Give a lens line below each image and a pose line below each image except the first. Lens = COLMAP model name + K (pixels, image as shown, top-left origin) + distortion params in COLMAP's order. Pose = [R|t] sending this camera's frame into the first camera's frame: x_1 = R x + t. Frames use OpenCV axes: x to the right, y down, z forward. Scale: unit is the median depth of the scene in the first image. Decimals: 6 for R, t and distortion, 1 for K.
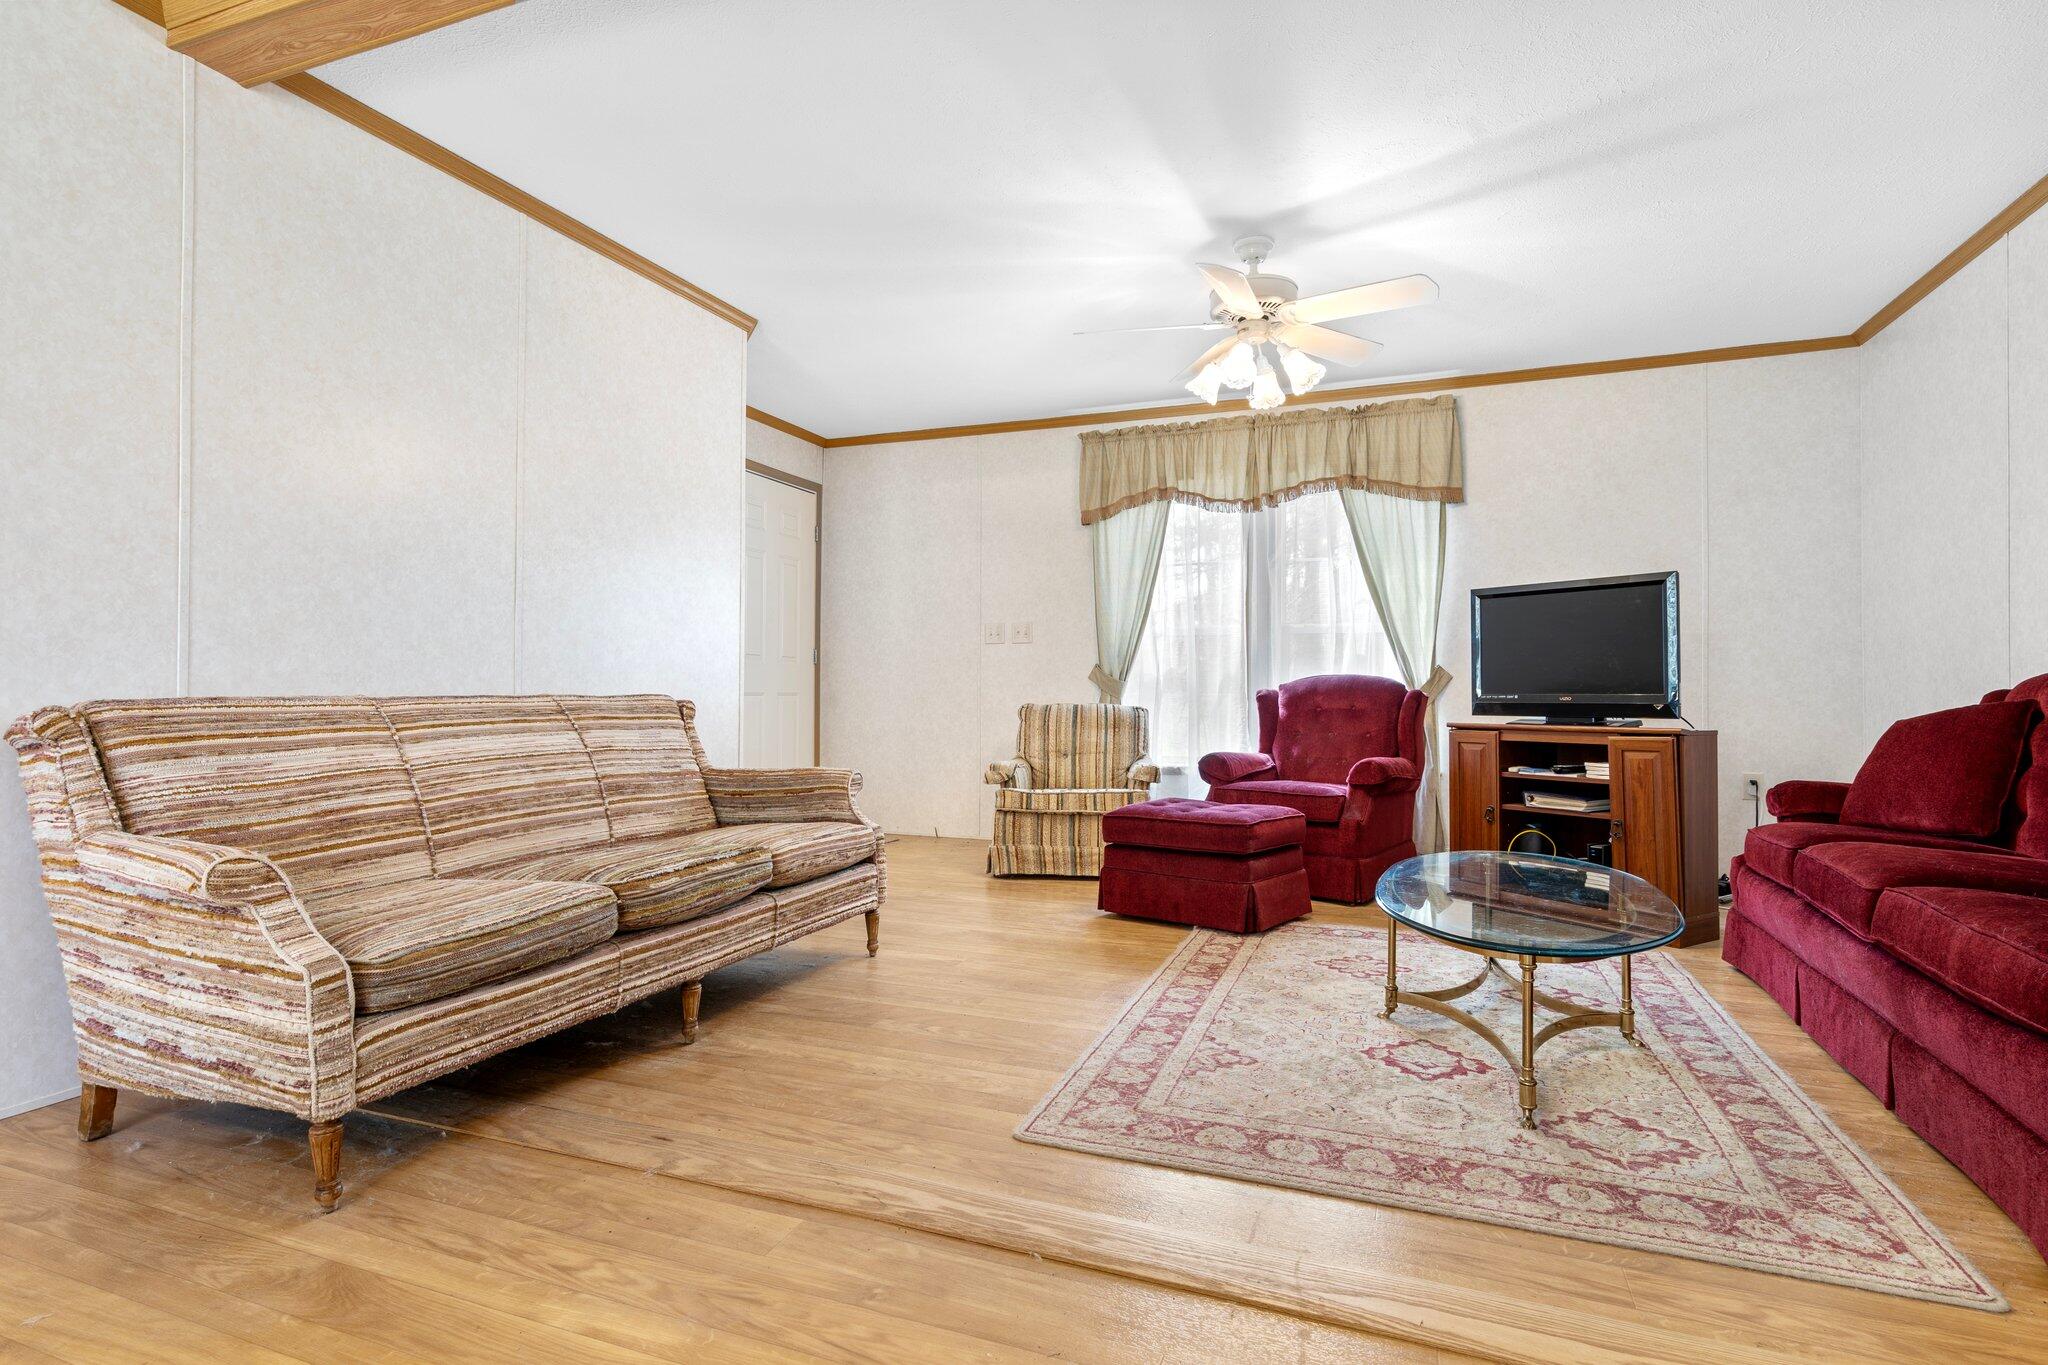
lens RADIAL K [[1055.0, 0, 1009.7], [0, 1055.0, 670.8], [0, 0, 1]] dist [0.001180, -0.001459]
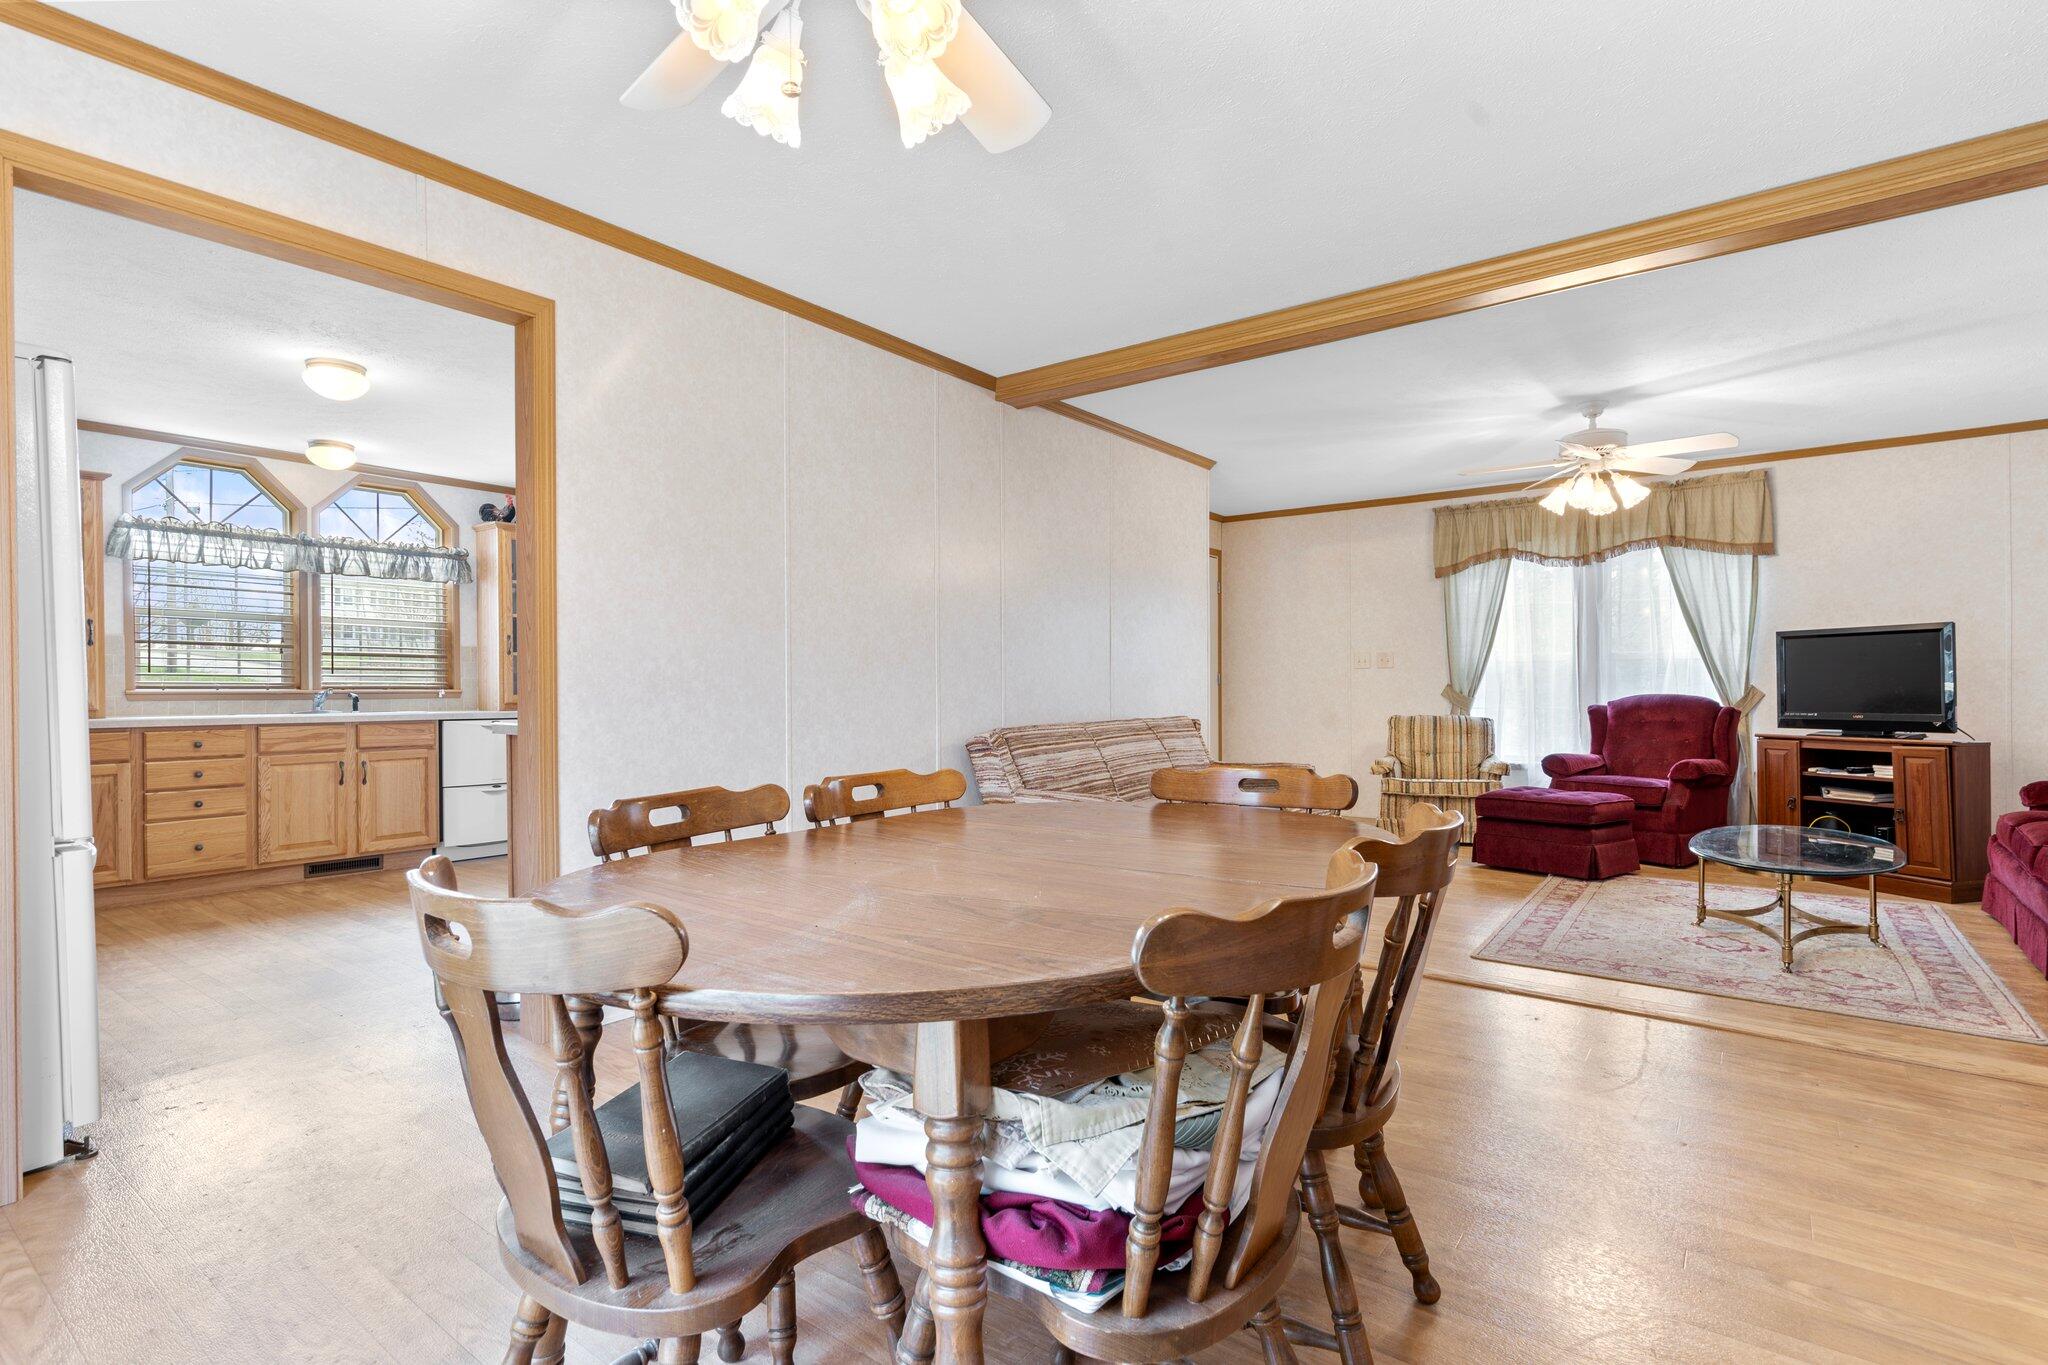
lens RADIAL K [[1009.4, 0, 1021.0], [0, 1009.4, 678.6], [0, 0, 1]] dist [0.020170, -0.002748]
pose [[0.966898, -0.010112, -0.254962, -0.154386], [0.013174, 0.999860, 0.010306, -0.046897], [0.254822, -0.013323, 0.966896, -0.488269]]
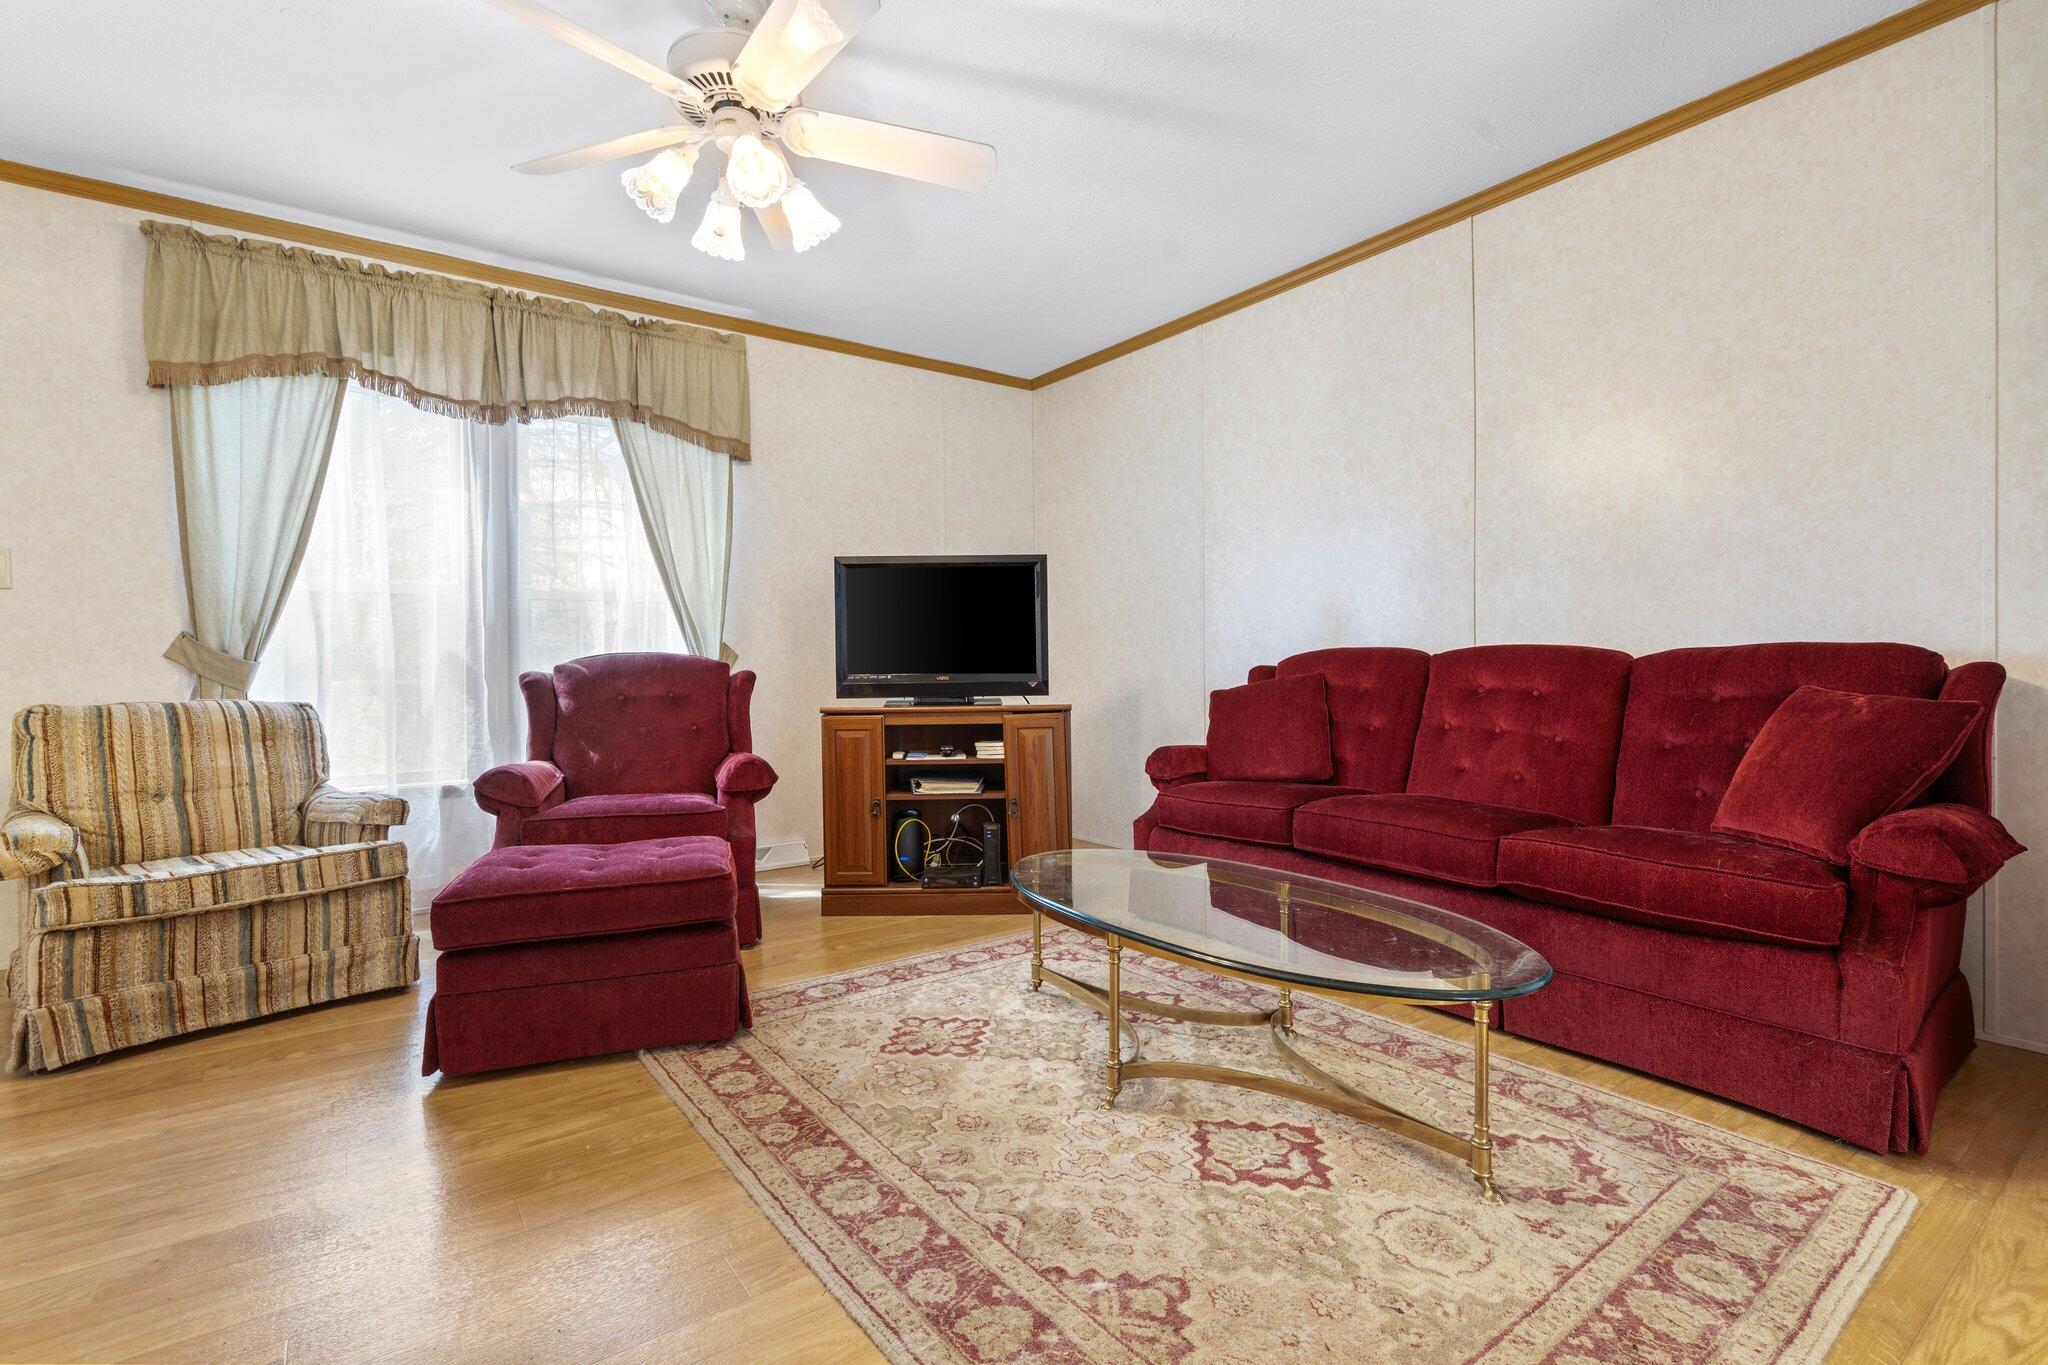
lens RADIAL K [[935.5, 0, 1029.6], [0, 935.5, 674.6], [0, 0, 1]] dist [-0.004049, 0.000759]
pose [[0.523893, -0.013904, 0.851671, -0.158800], [-0.006211, 0.999778, 0.020142, 0.005466], [-0.851761, -0.015842, 0.523690, 0.473116]]
